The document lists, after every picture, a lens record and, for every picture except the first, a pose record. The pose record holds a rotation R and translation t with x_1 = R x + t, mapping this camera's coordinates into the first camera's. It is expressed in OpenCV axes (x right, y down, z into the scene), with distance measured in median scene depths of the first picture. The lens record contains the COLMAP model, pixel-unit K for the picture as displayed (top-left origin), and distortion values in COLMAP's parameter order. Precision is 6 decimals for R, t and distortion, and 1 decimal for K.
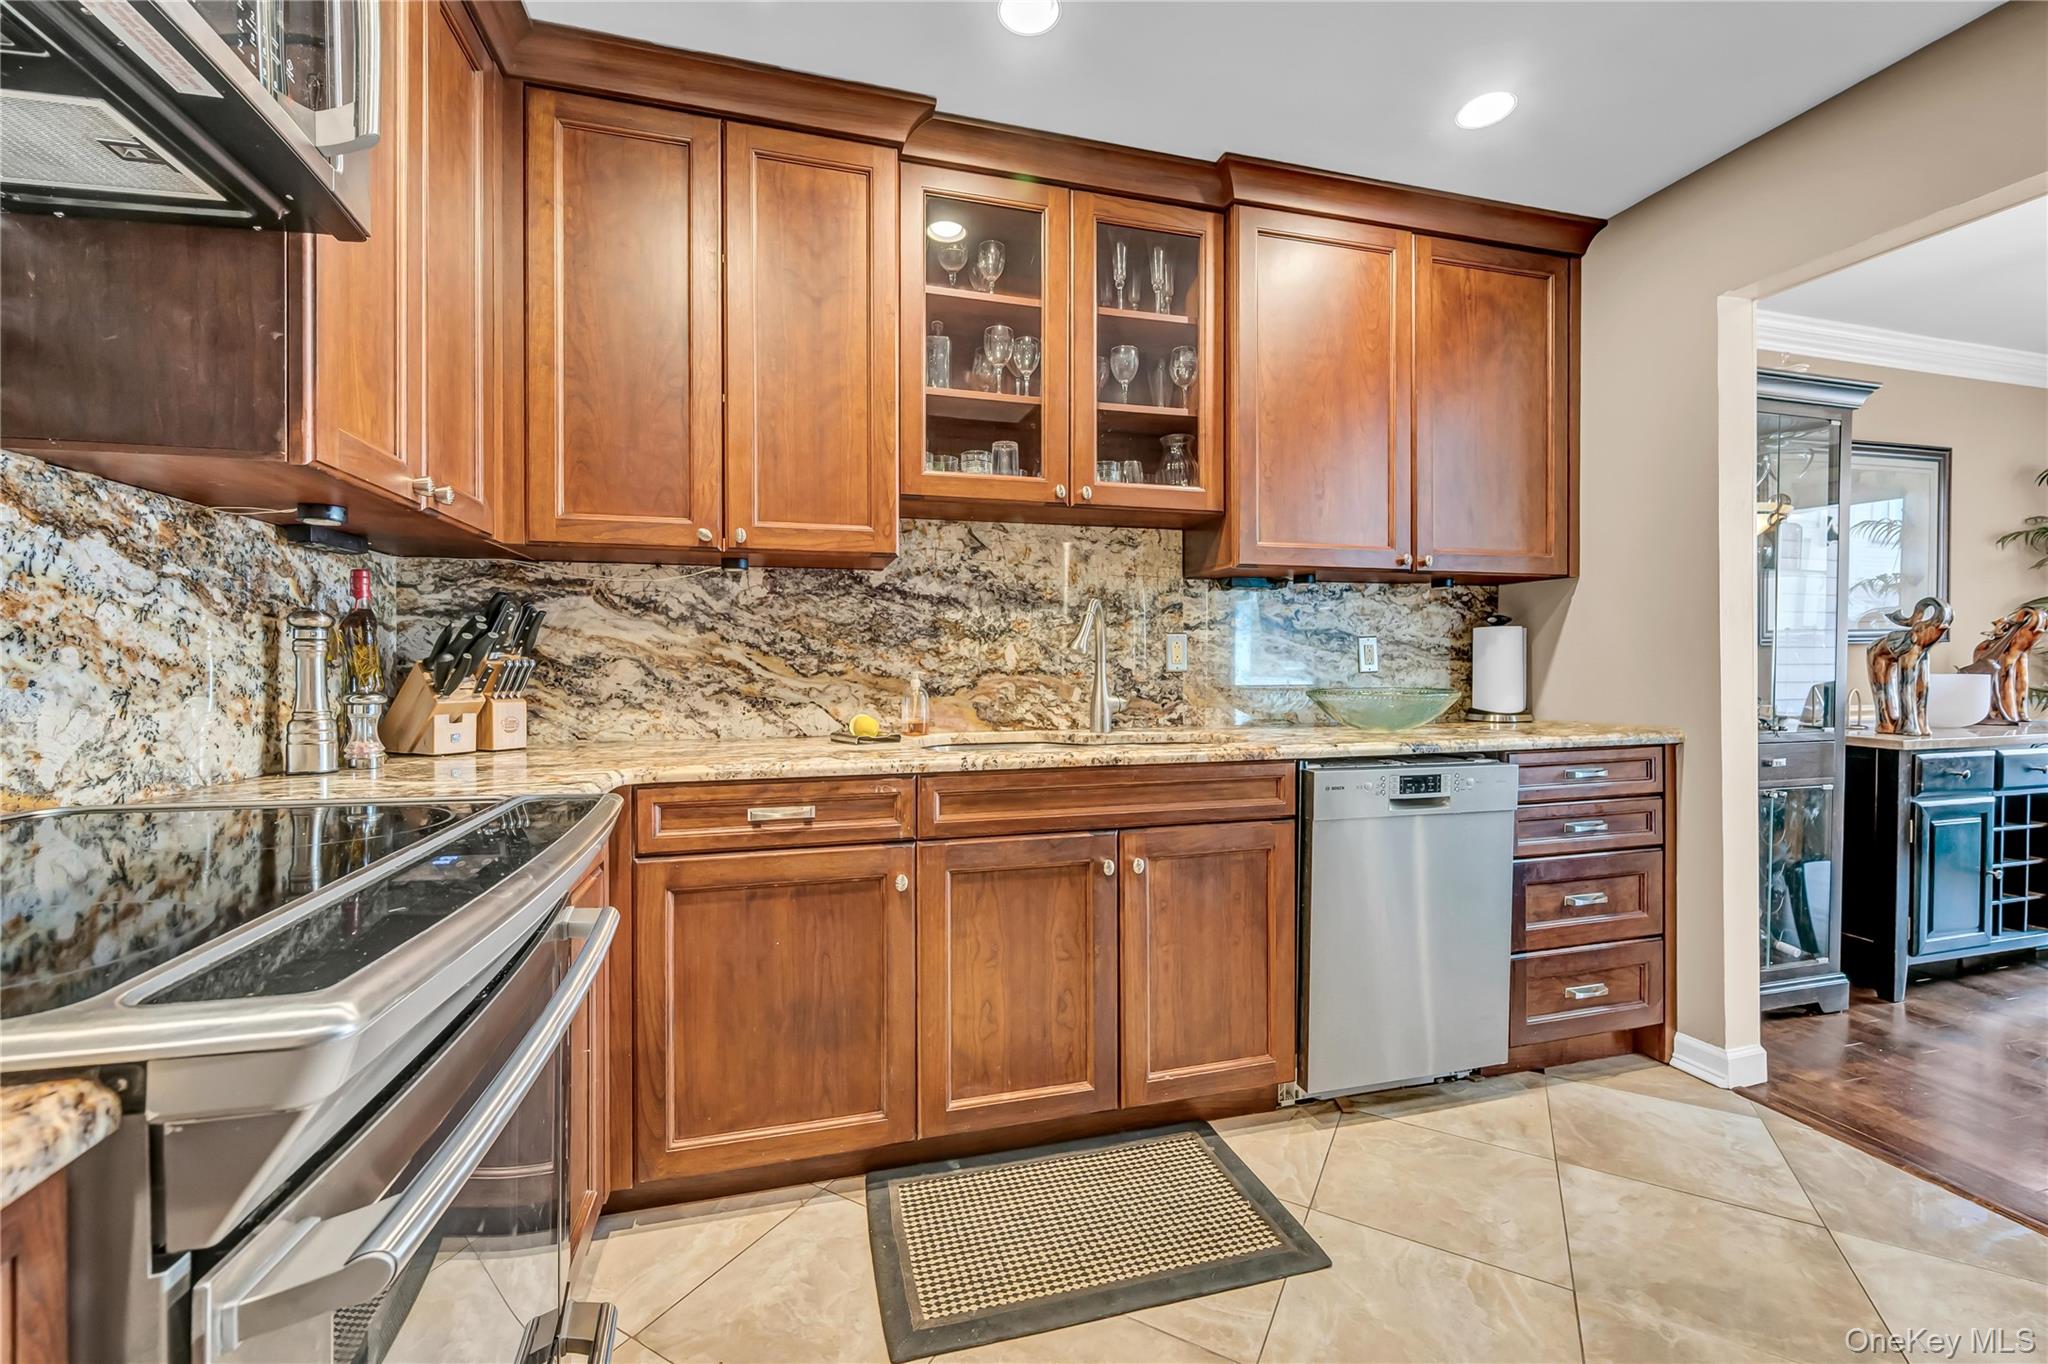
lens RADIAL K [[826.1, 0, 1025.6], [0, 826.1, 655.9], [0, 0, 1]] dist [-0.001187, -0.000570]
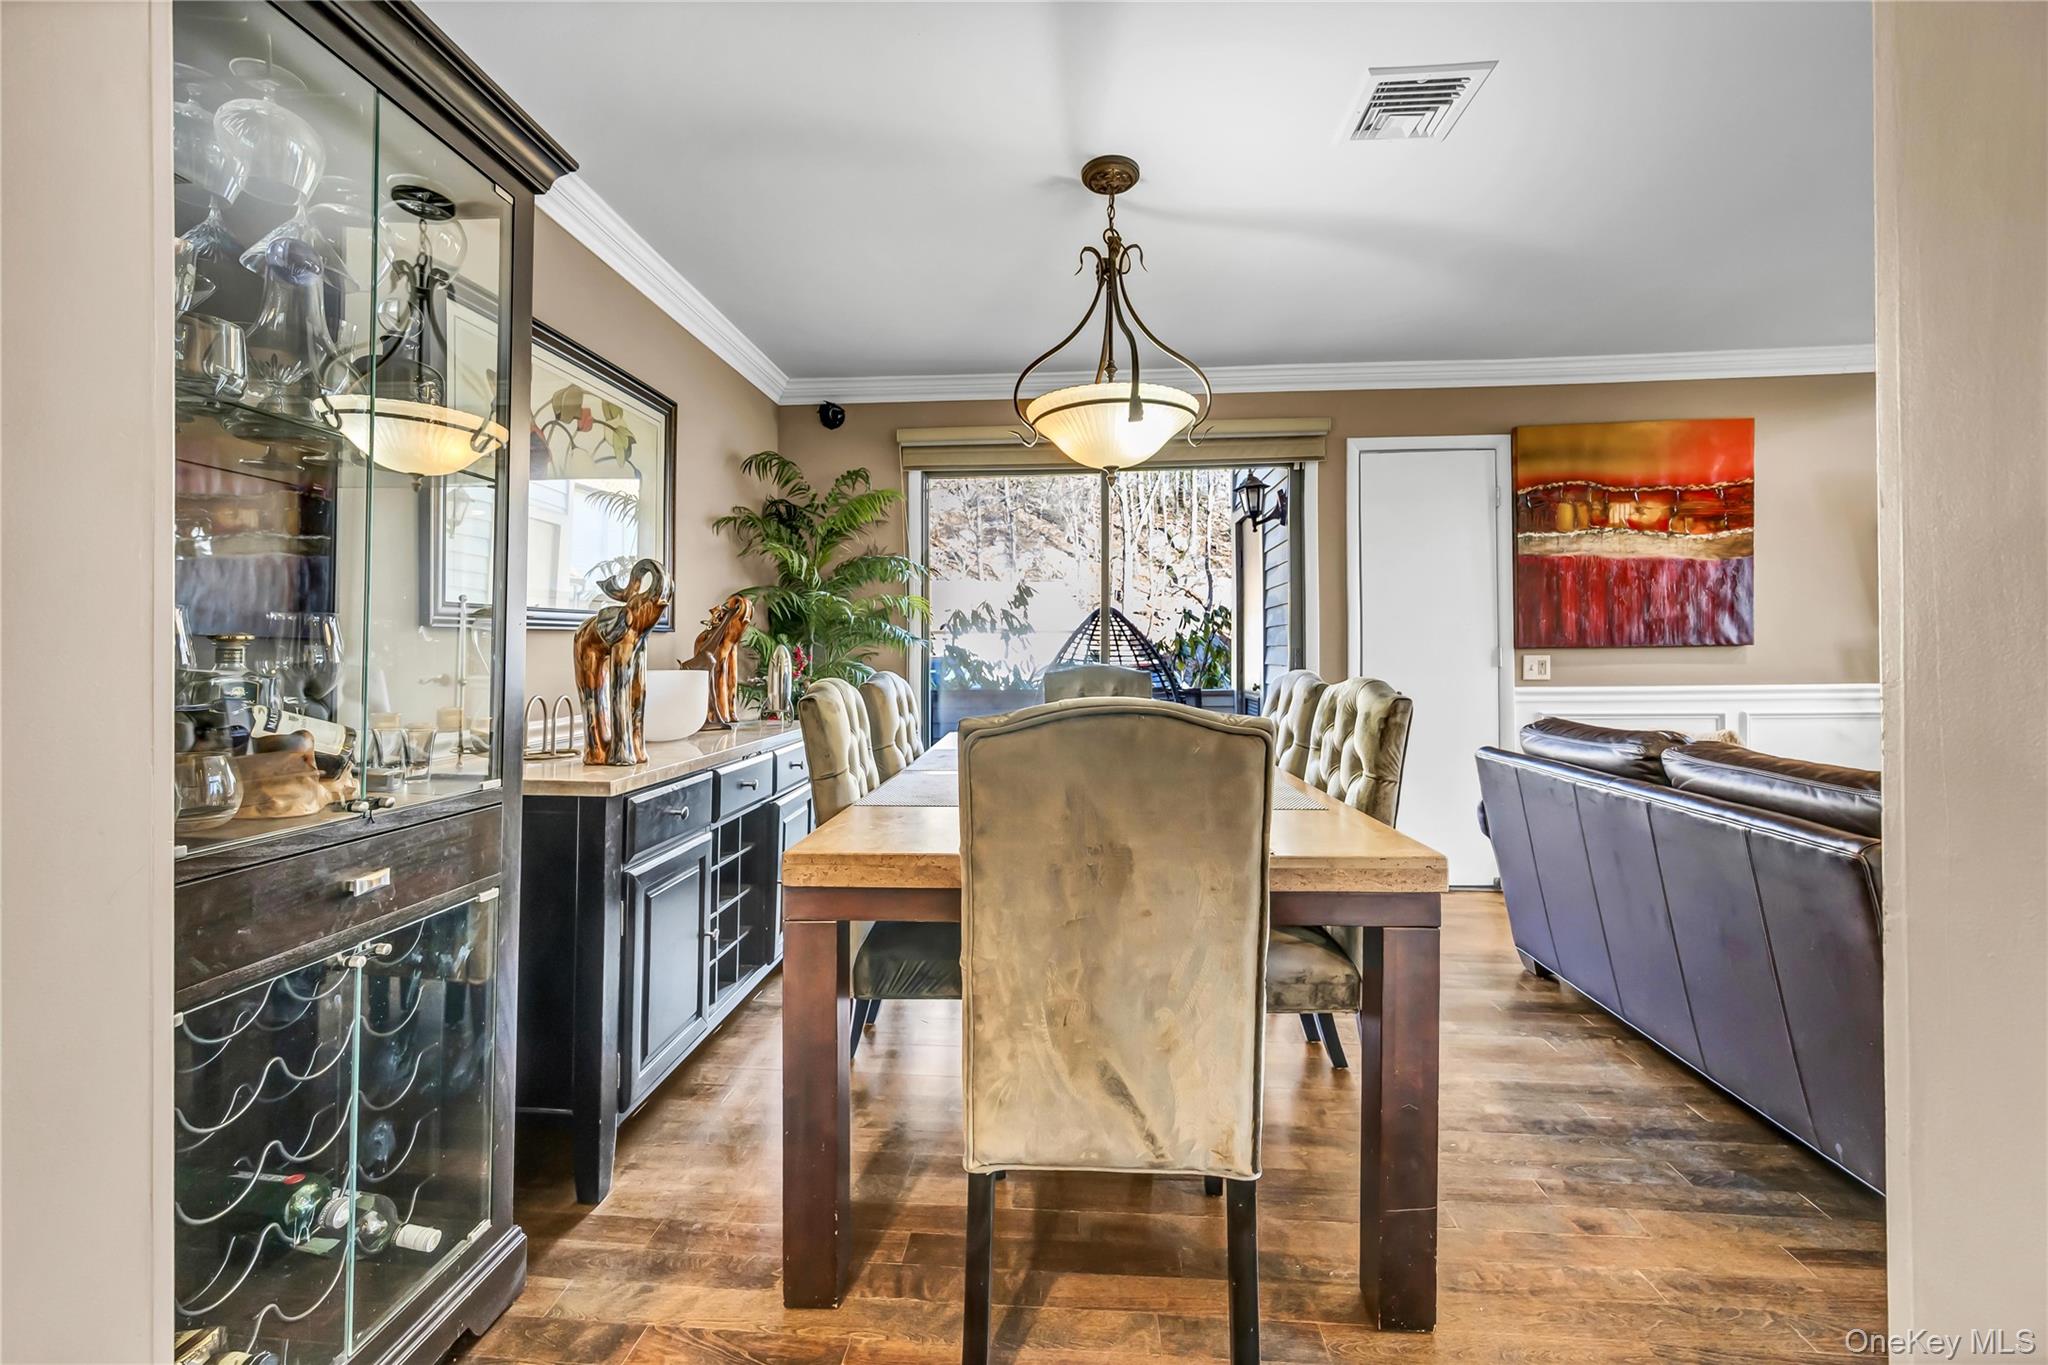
lens RADIAL K [[835.9, 0, 1024.0], [0, 835.9, 645.4], [0, 0, 1]] dist [0.010121, 0.000106]
pose [[0.337220, 0.010439, 0.941368, 0.602000], [-0.000504, 0.999940, -0.010907, 0.008163], [-0.941426, 0.003203, 0.337206, 0.517711]]
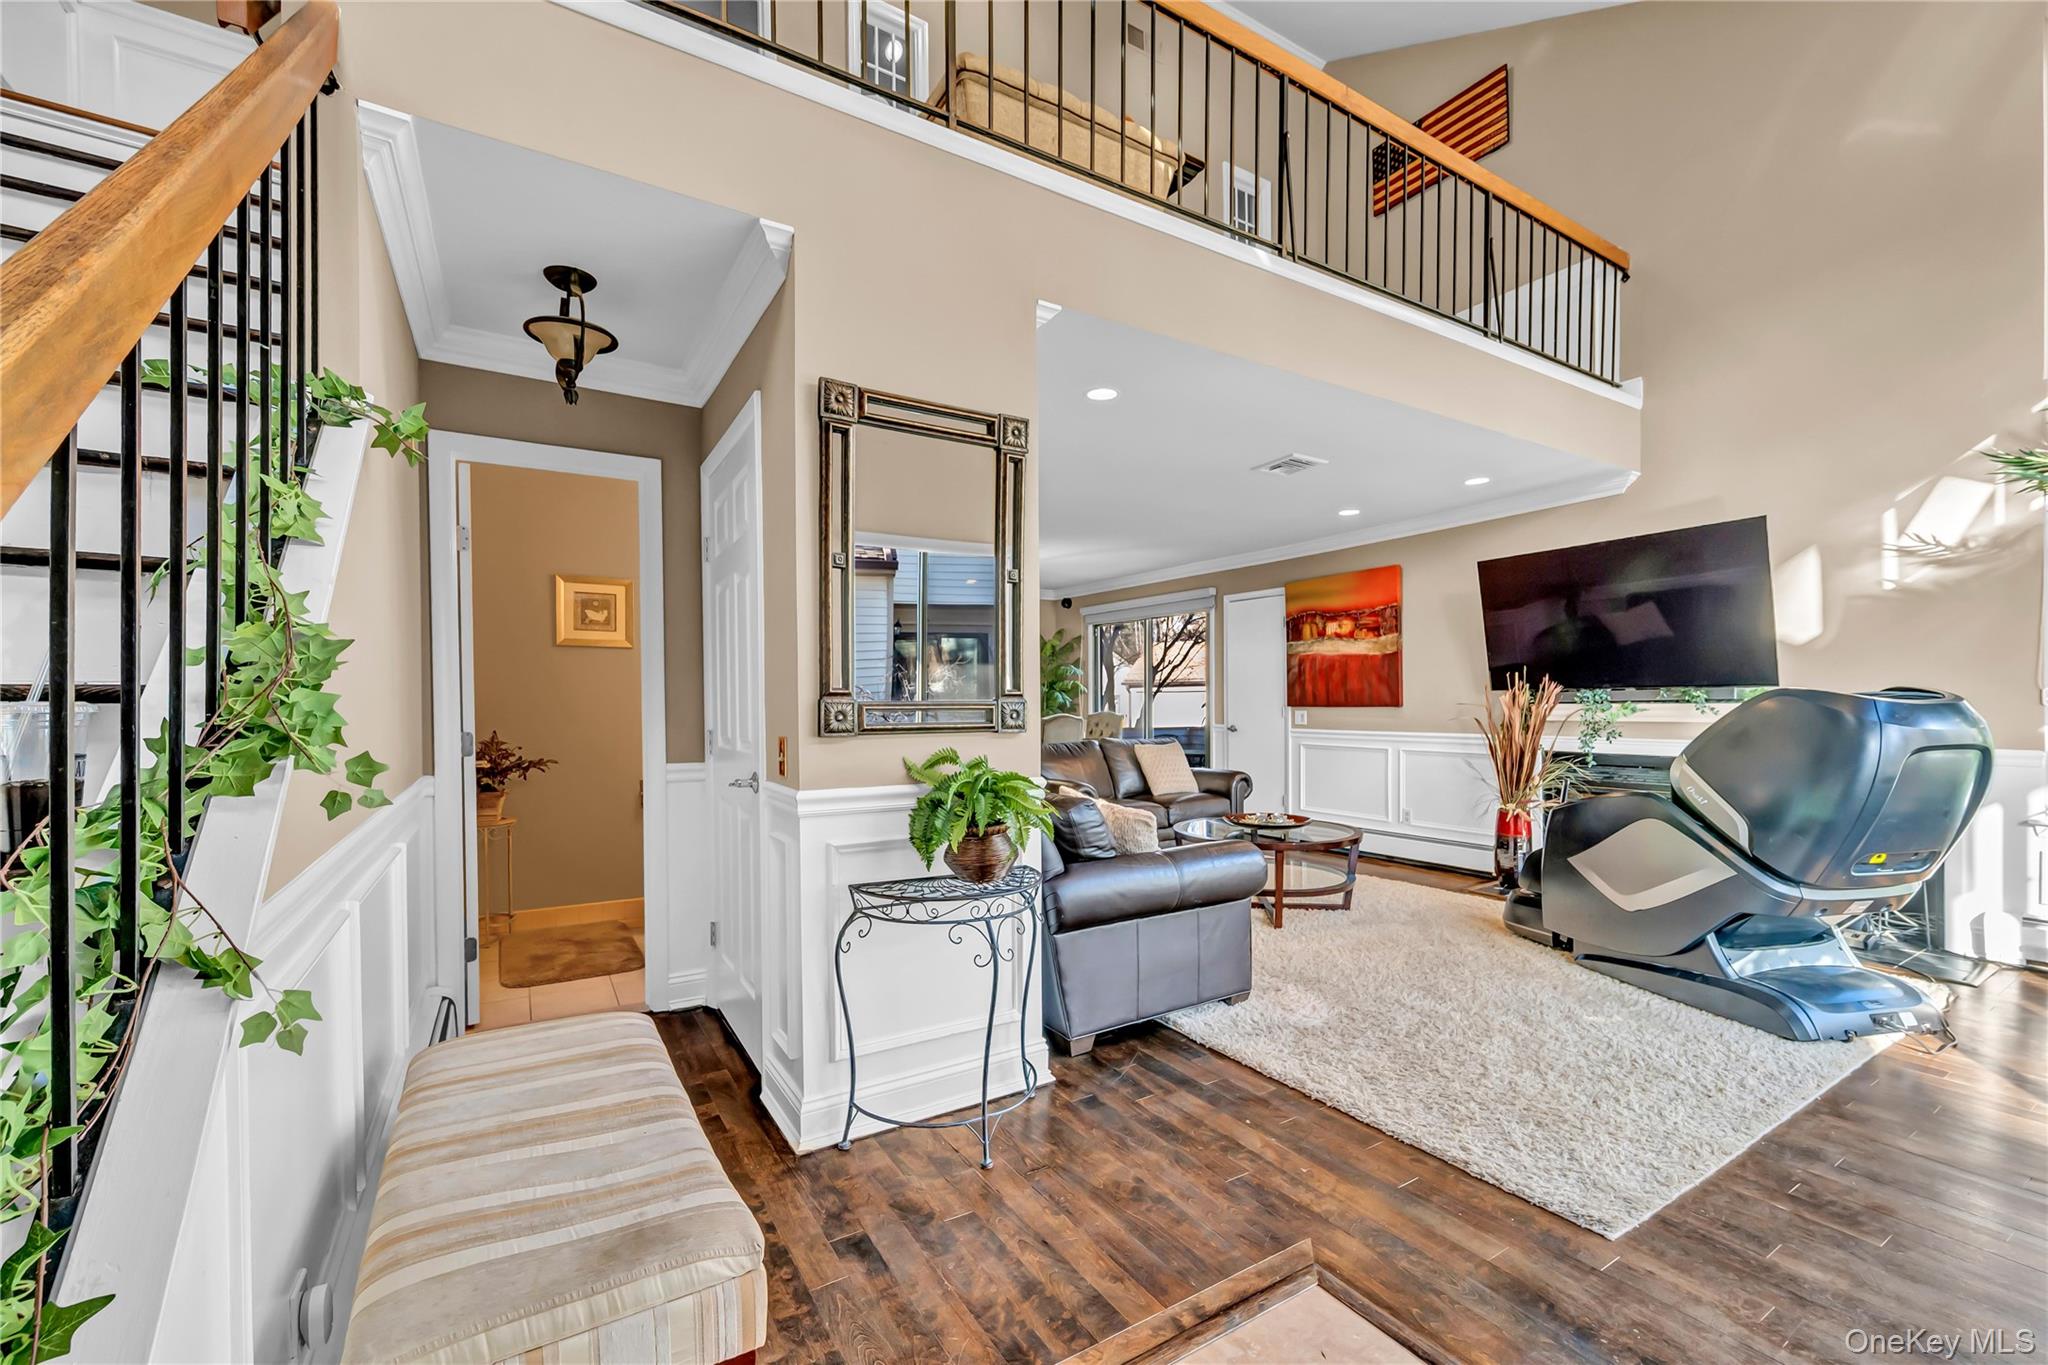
lens RADIAL K [[835.5, 0, 1017.3], [0, 835.5, 709.3], [0, 0, 1]] dist [0.000384, -0.000131]
pose [[0.965365, -0.000862, 0.260902, 0.783836], [-0.003857, 0.999838, 0.017576, -0.039535], [-0.260875, -0.017974, 0.965205, -2.191254]]
